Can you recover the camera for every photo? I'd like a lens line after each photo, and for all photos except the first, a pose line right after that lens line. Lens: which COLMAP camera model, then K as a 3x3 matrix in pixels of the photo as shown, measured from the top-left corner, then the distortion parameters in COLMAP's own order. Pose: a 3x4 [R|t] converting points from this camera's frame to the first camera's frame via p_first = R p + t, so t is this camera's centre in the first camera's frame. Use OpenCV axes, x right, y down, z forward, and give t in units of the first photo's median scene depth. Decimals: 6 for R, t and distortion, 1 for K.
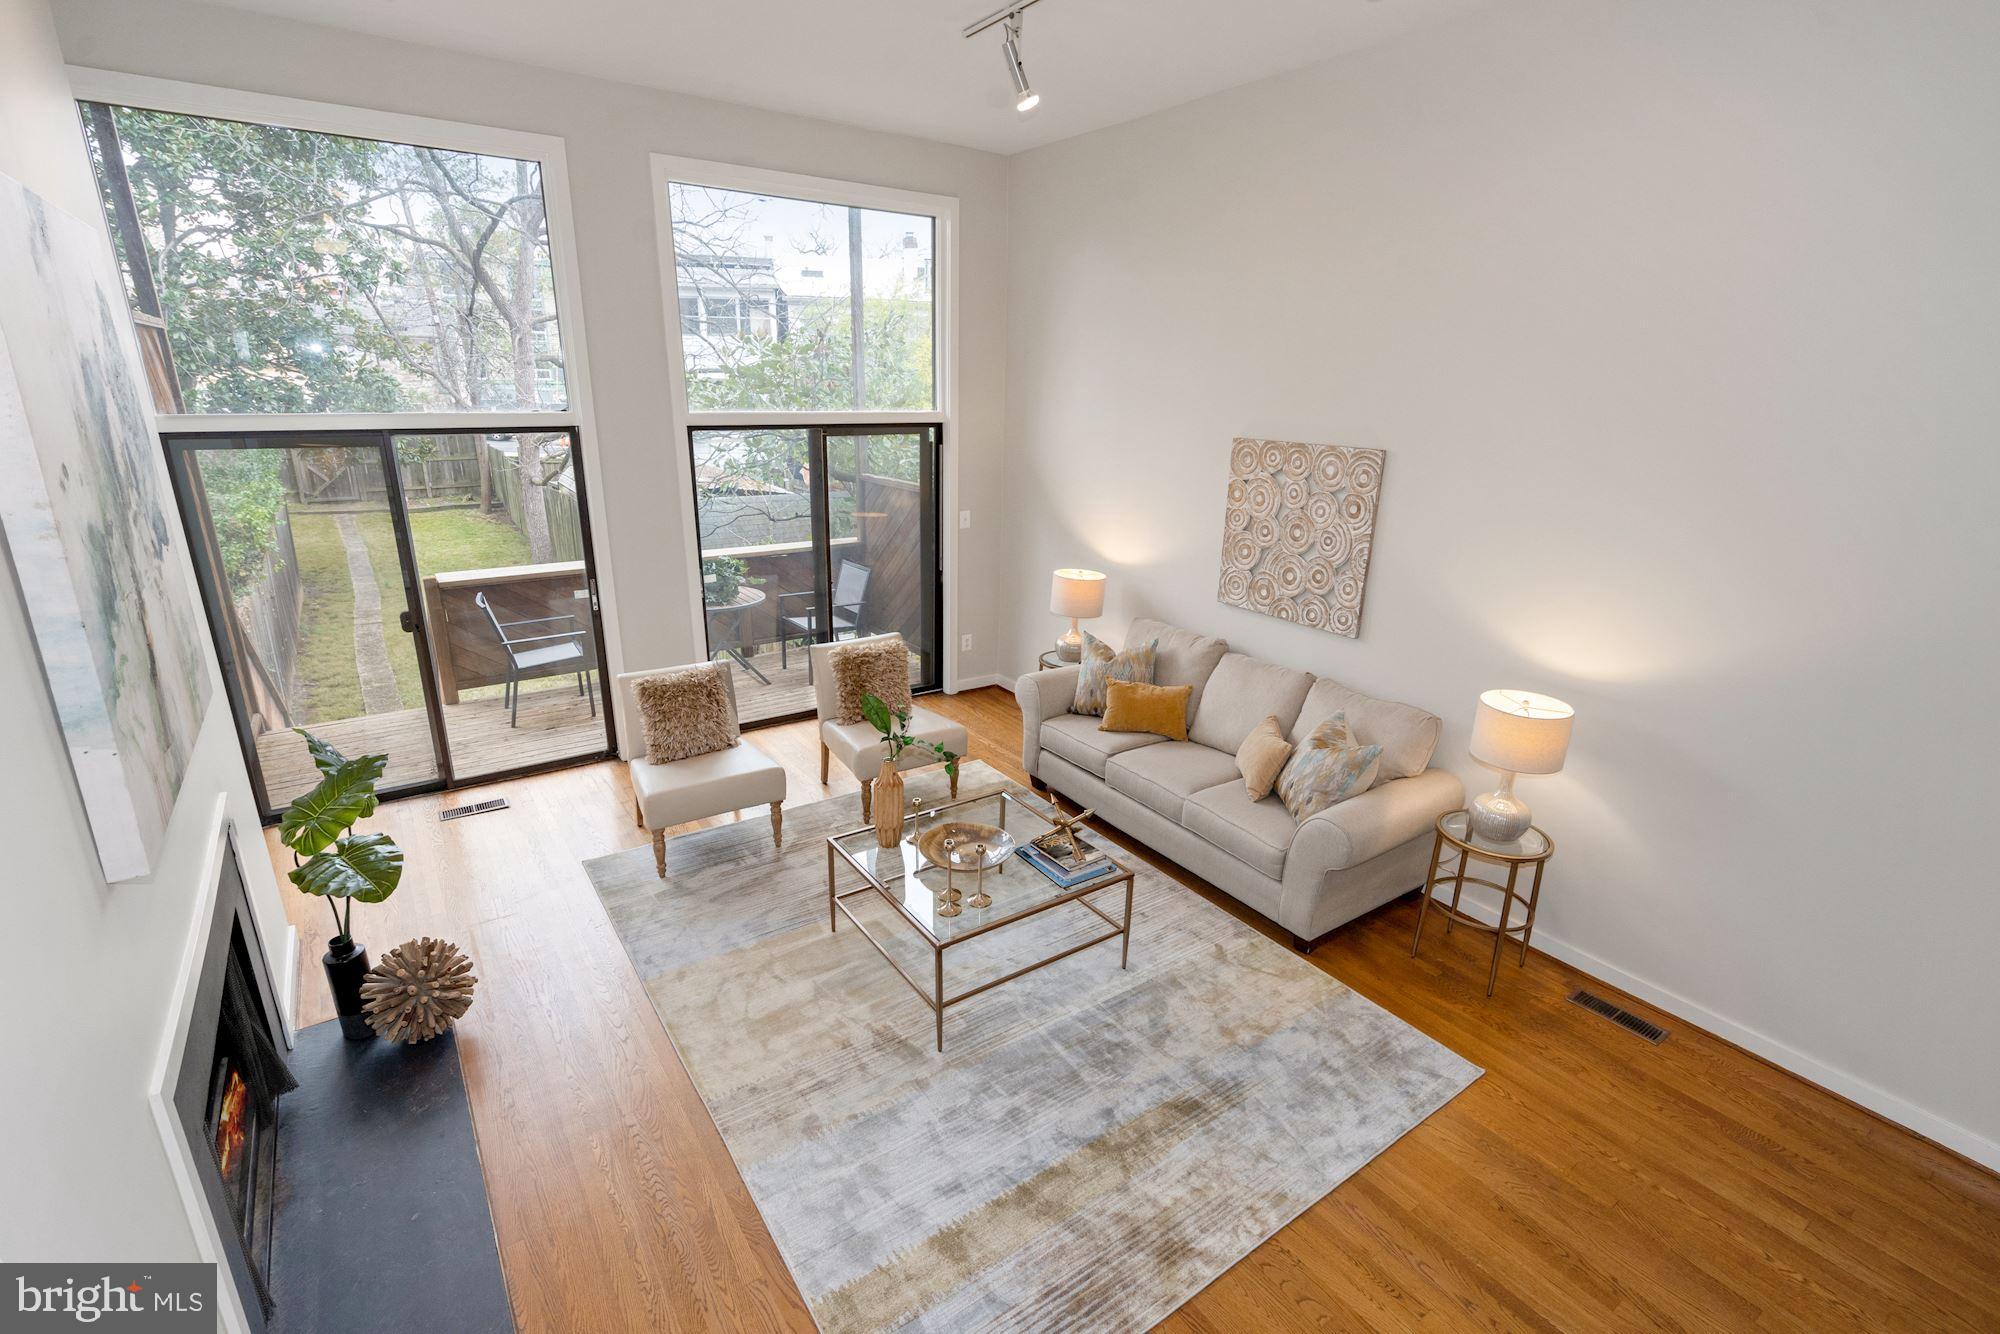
lens RADIAL K [[932.1, 0, 1007.9], [0, 932.1, 675.3], [0, 0, 1]] dist [-0.000177, 0.000721]
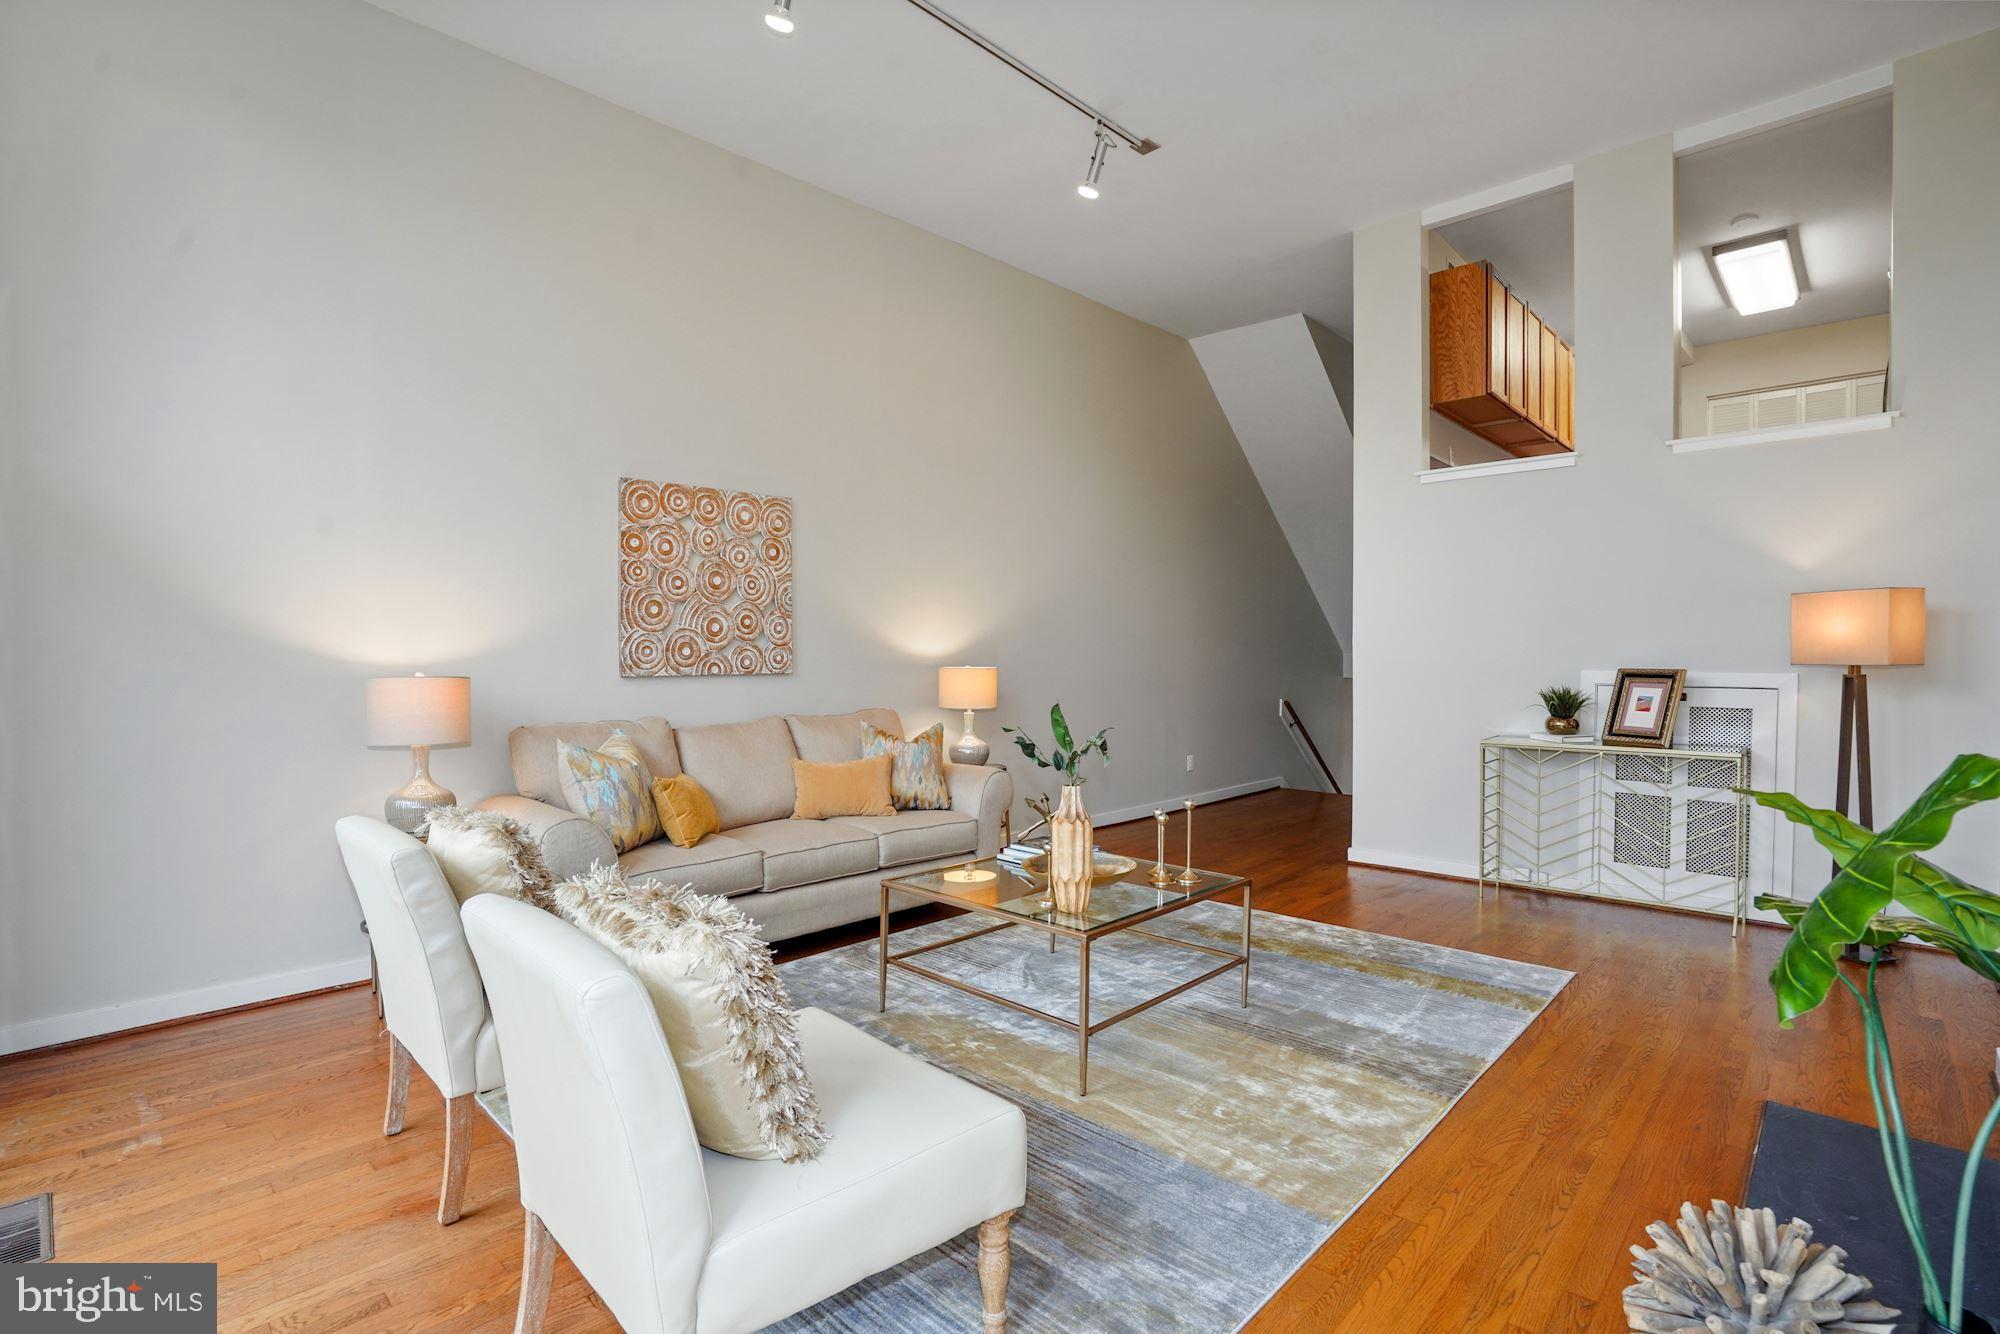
lens RADIAL K [[932.1, 0, 1004.7], [0, 932.1, 655.2], [0, 0, 1]] dist [-0.000177, 0.000721]
pose [[-0.191066, -0.028316, 0.981169, -0.689486], [0.308351, 0.947250, 0.087384, -0.074185], [-0.931887, 0.319241, -0.172256, 0.926400]]
